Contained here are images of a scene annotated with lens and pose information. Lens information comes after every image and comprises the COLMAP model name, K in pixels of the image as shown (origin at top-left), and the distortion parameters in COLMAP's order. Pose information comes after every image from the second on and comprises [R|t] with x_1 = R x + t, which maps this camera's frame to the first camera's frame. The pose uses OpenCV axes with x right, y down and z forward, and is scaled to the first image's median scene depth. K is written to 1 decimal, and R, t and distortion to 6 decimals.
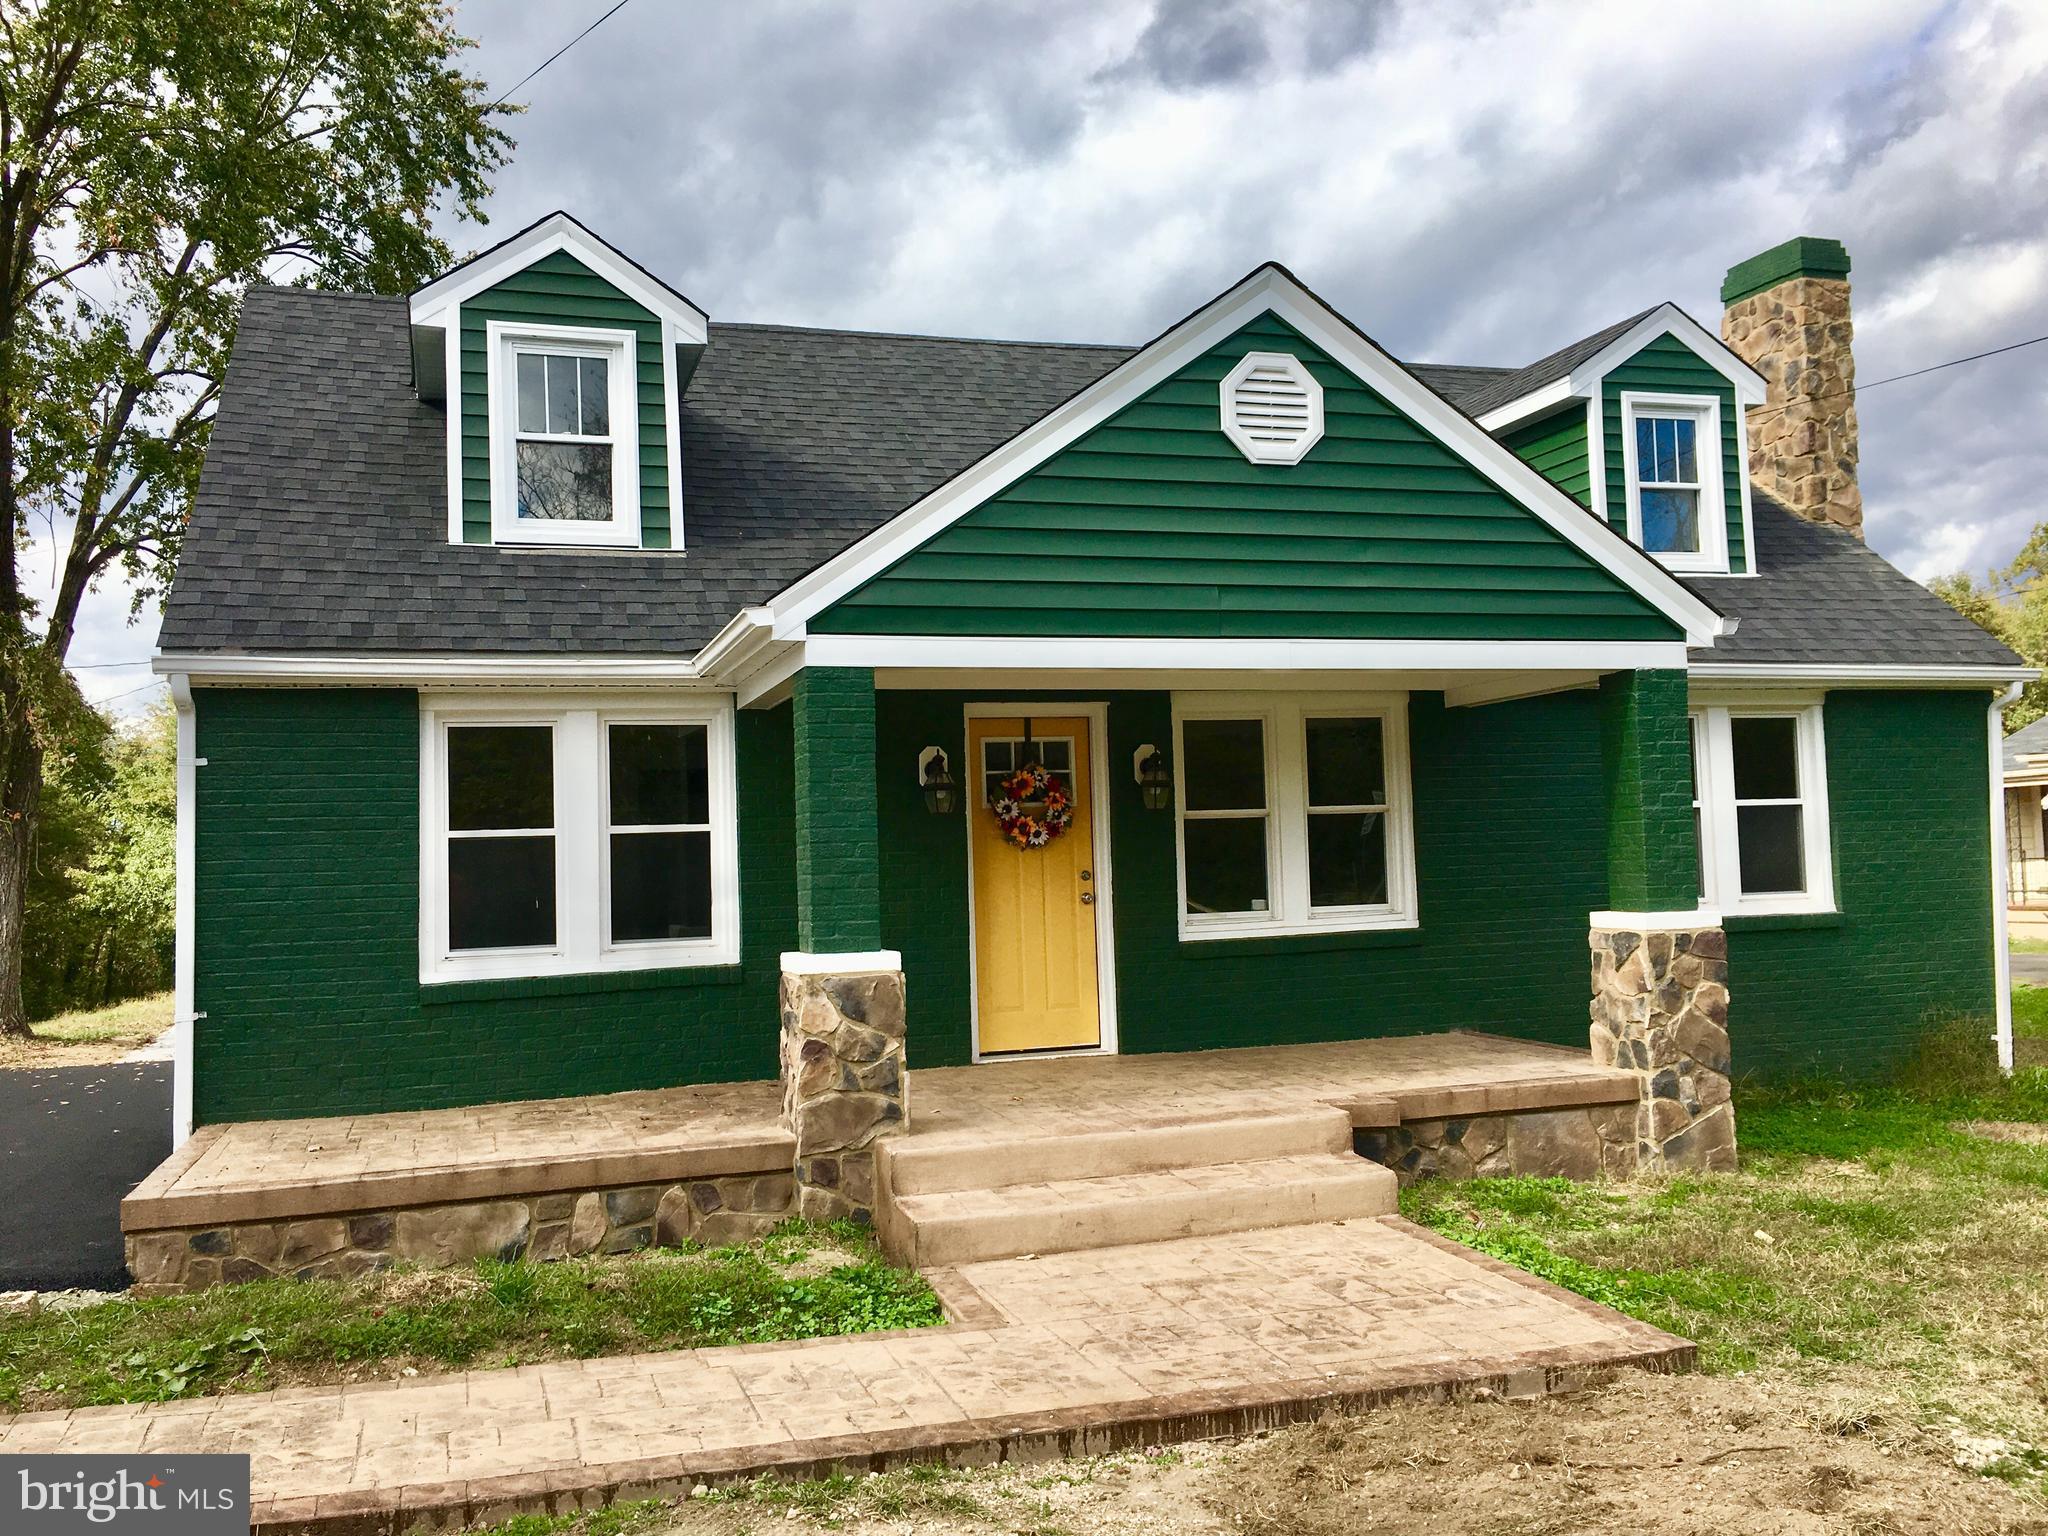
lens RADIAL K [[1749.3, 0, 1024.0], [0, 1749.3, 768.0], [0, 0, 1]] dist [0.082285, -0.102086]
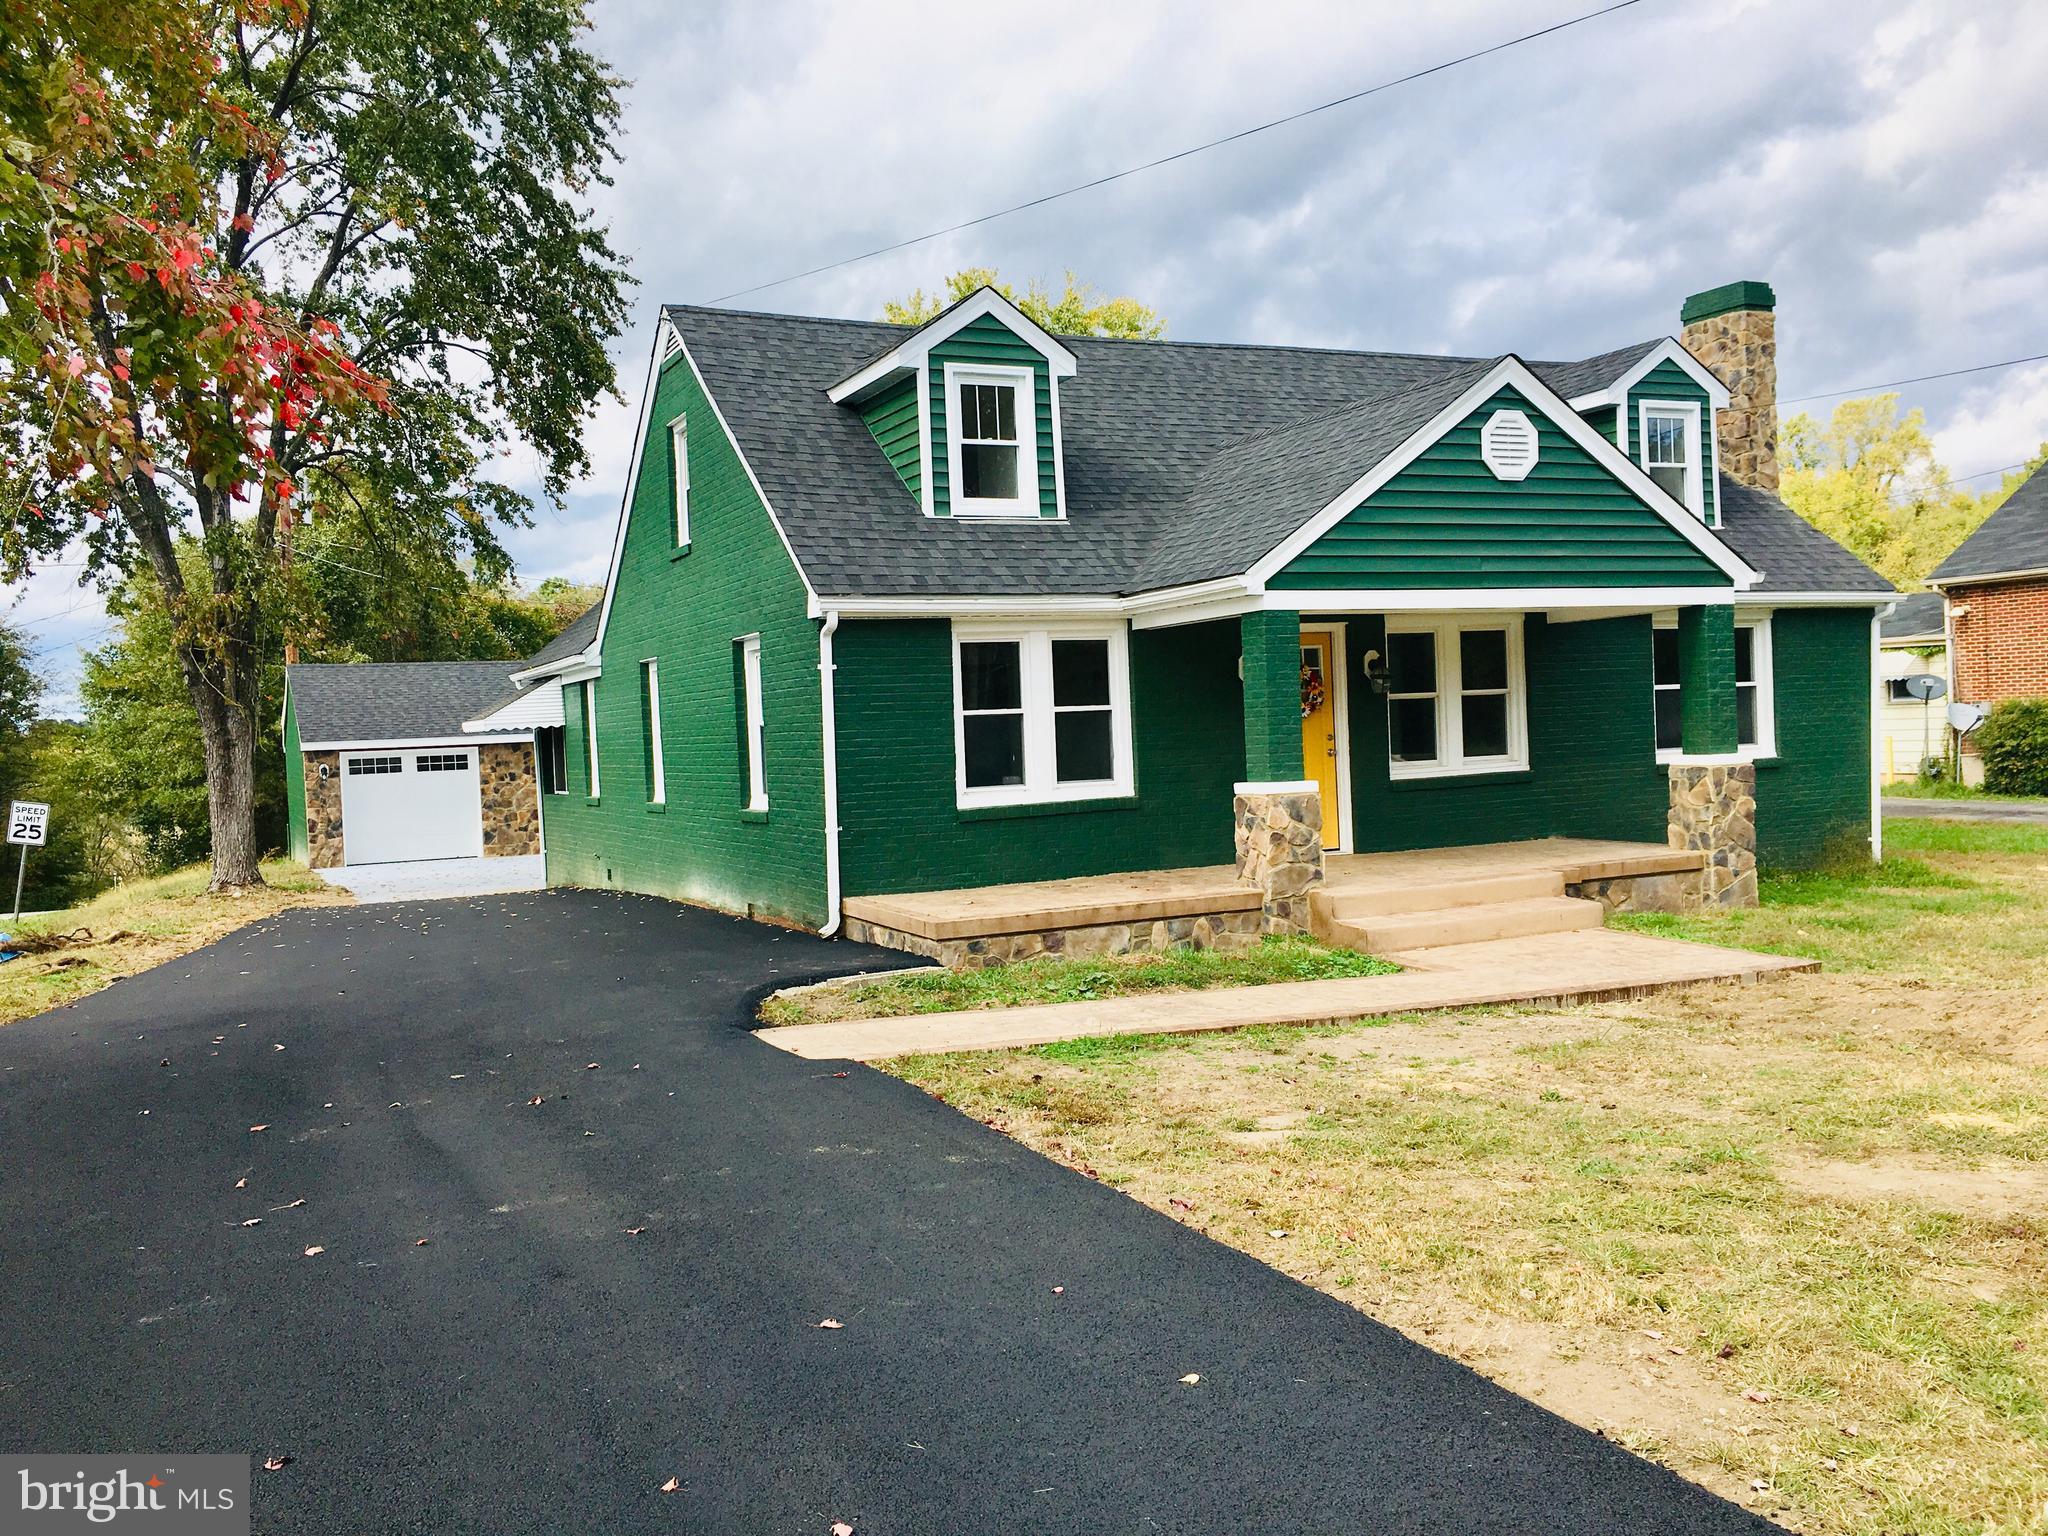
lens RADIAL K [[1749.3, 0, 1024.0], [0, 1749.3, 768.0], [0, 0, 1]] dist [0.082285, -0.102086]
pose [[0.991949, -0.011494, 0.126115, -0.462648], [0.002606, 0.997514, 0.070414, -0.021706], [-0.126611, -0.069518, 0.989513, -0.515038]]
